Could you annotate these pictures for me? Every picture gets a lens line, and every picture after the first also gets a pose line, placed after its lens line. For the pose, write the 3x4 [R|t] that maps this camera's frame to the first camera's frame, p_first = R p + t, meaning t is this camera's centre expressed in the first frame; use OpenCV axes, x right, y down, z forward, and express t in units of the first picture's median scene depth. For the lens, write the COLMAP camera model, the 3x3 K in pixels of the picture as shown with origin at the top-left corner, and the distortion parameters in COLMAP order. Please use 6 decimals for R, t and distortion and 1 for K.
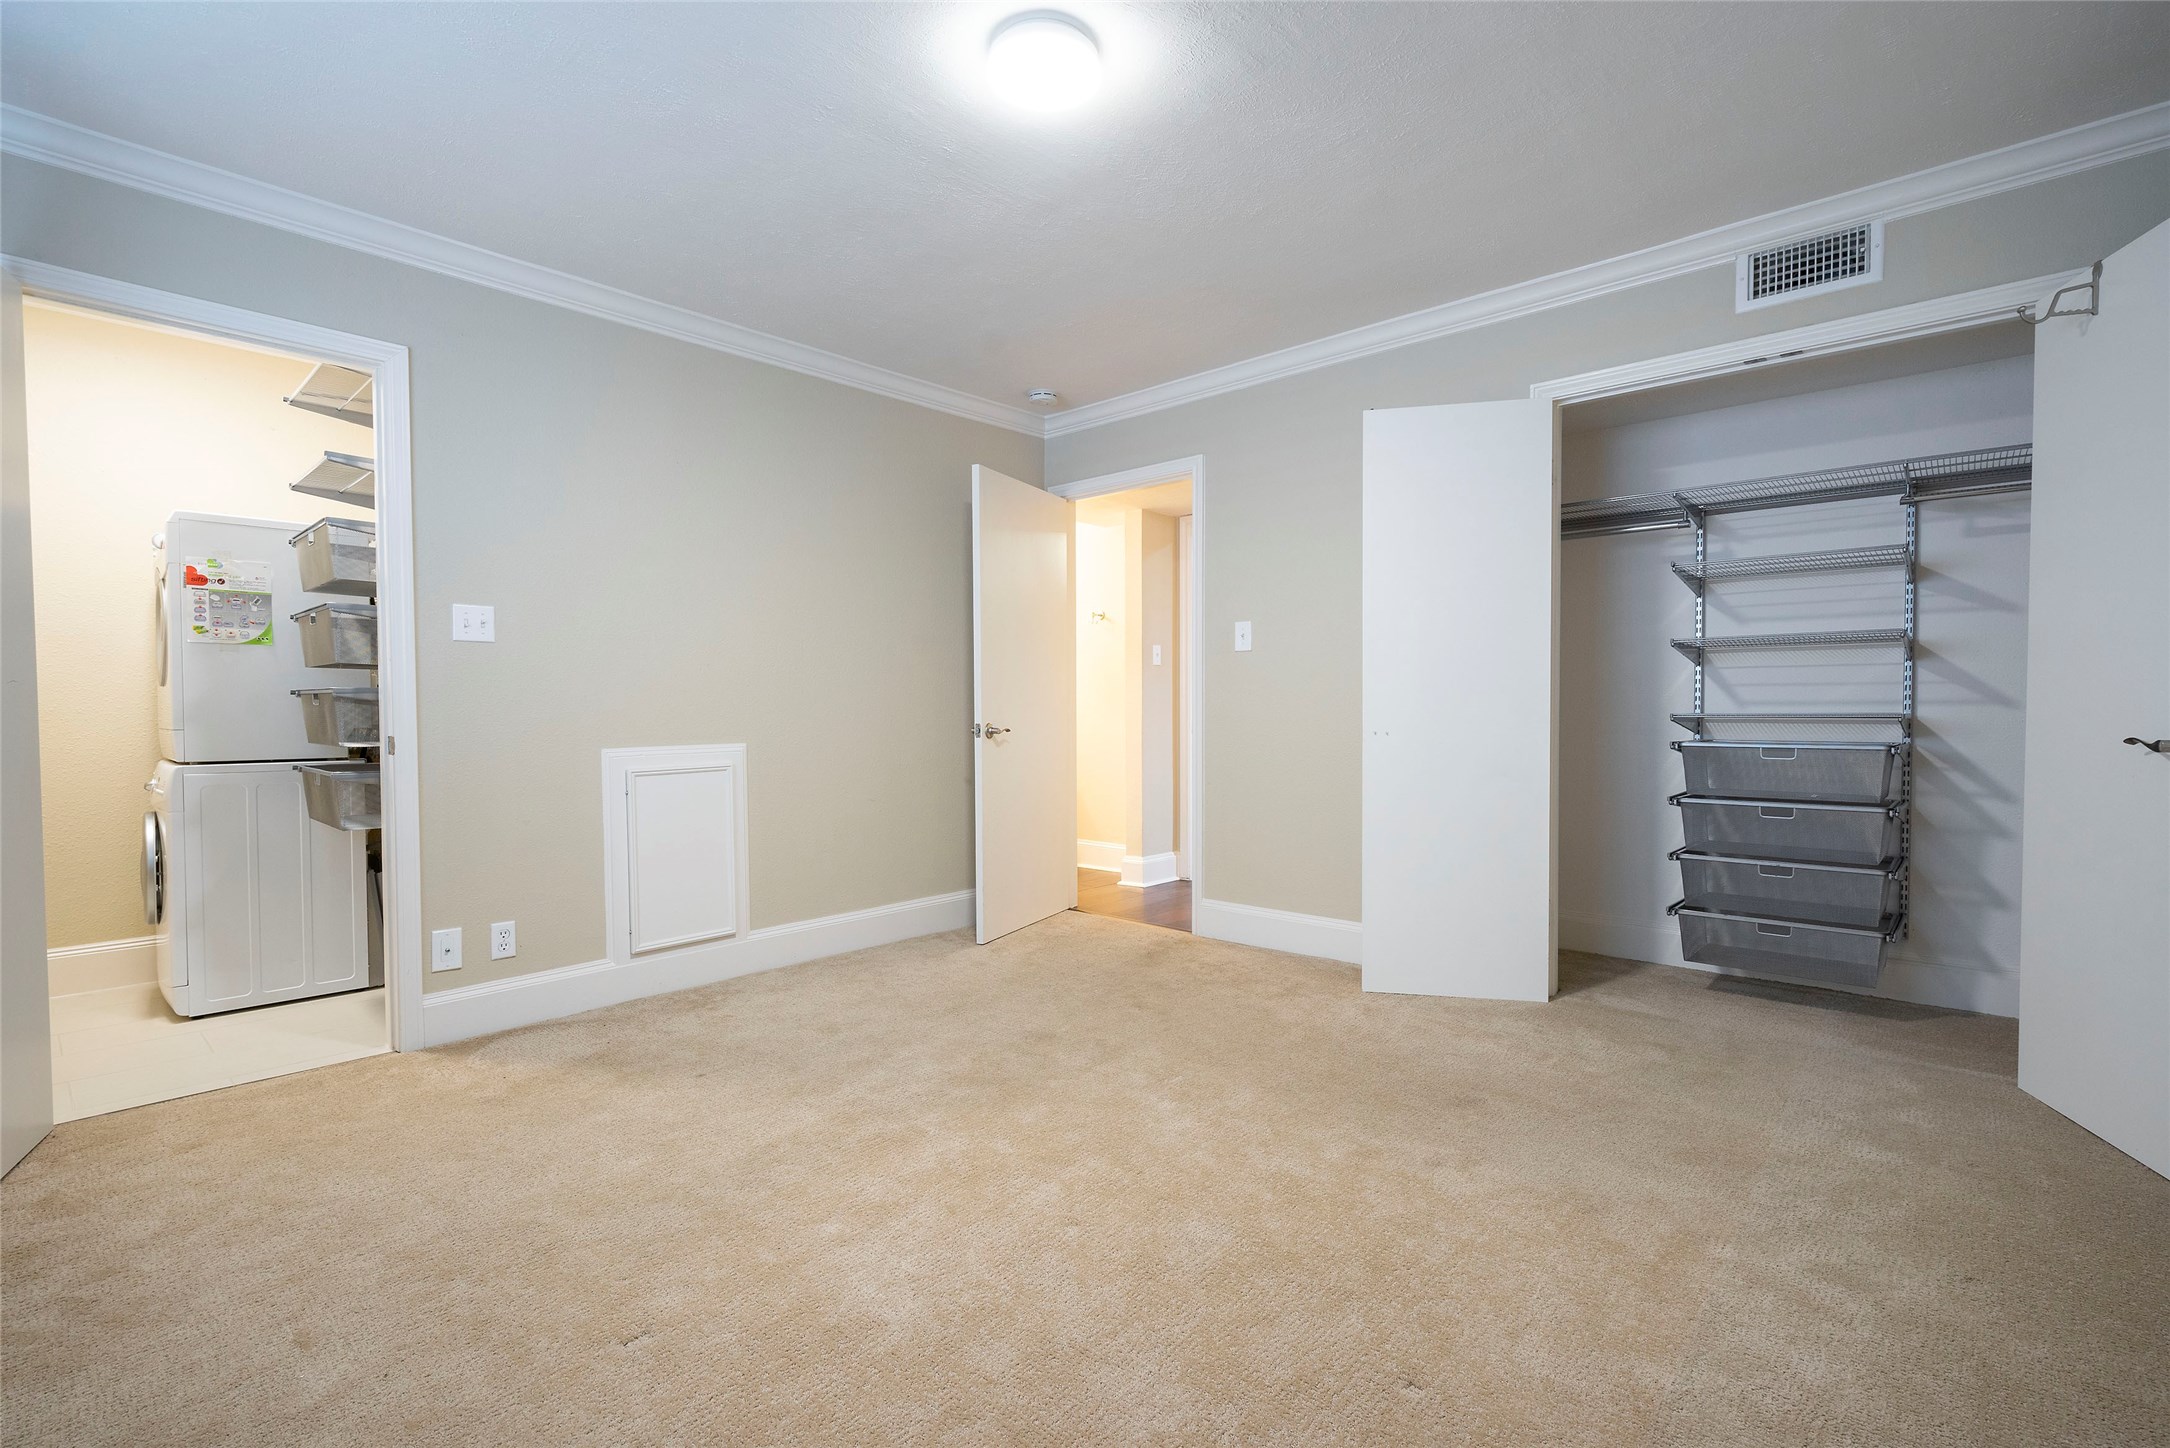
lens RADIAL K [[966.5, 0, 1081.3], [0, 966.5, 728.6], [0, 0, 1]] dist [-0.002706, 0.000117]
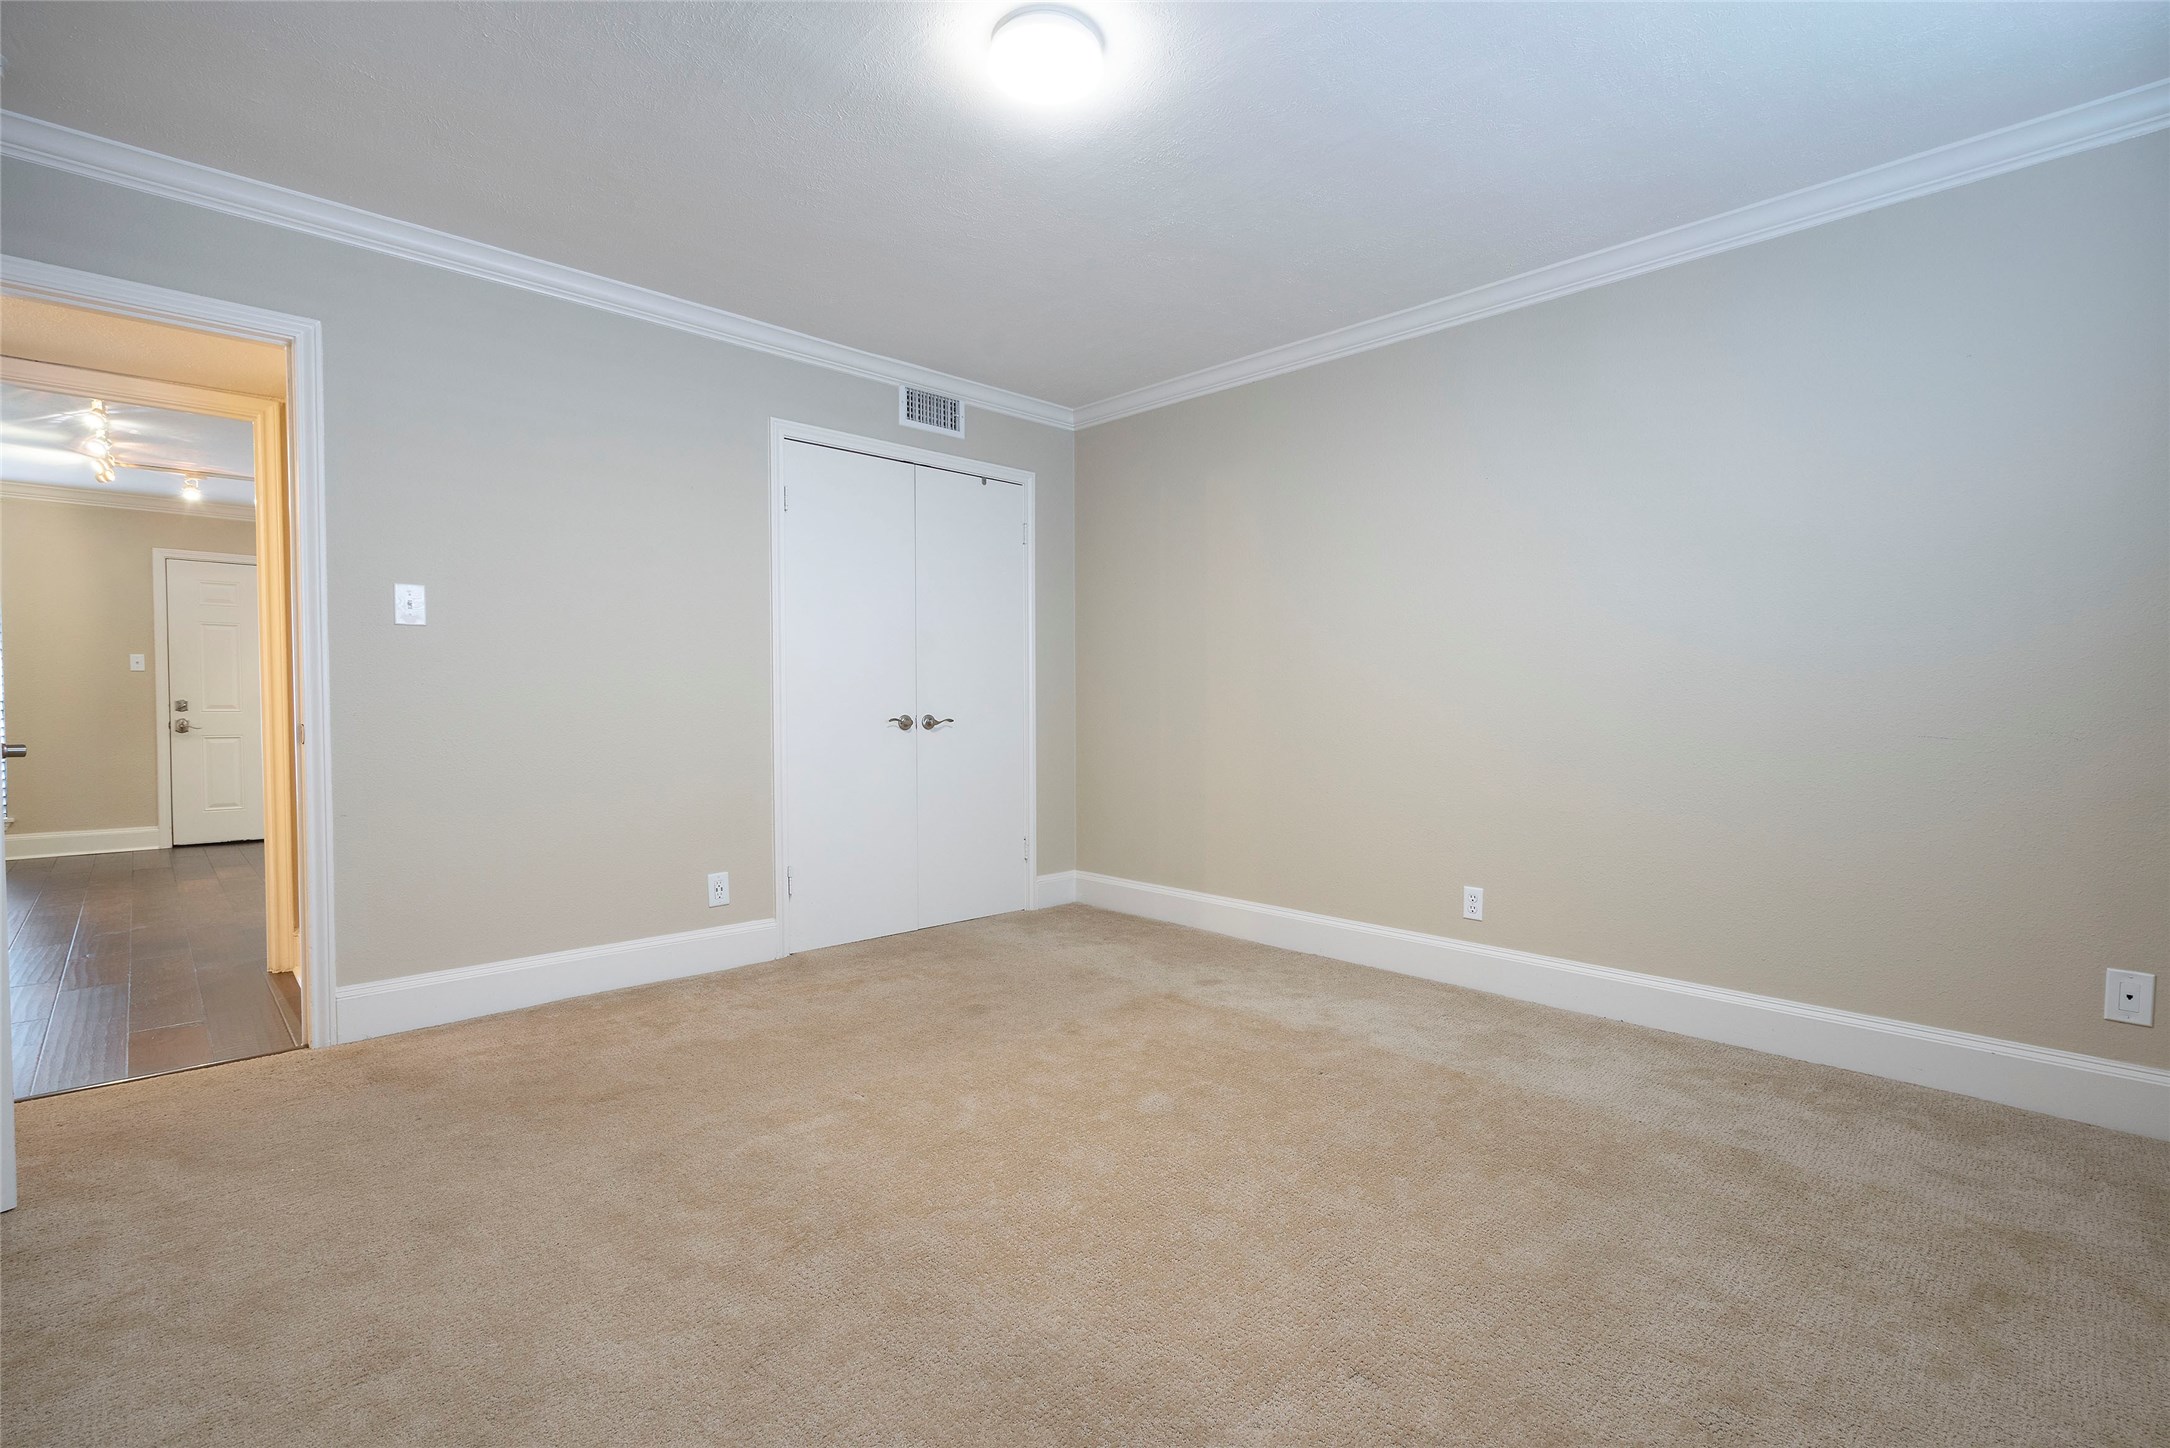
lens RADIAL K [[966.5, 0, 1081.3], [0, 966.5, 728.6], [0, 0, 1]] dist [-0.002706, 0.000117]
pose [[0.091420, -0.017962, 0.995650, -1.128579], [0.026981, 0.999515, 0.015554, 0.000444], [-0.995447, 0.025441, 0.091860, 0.975927]]
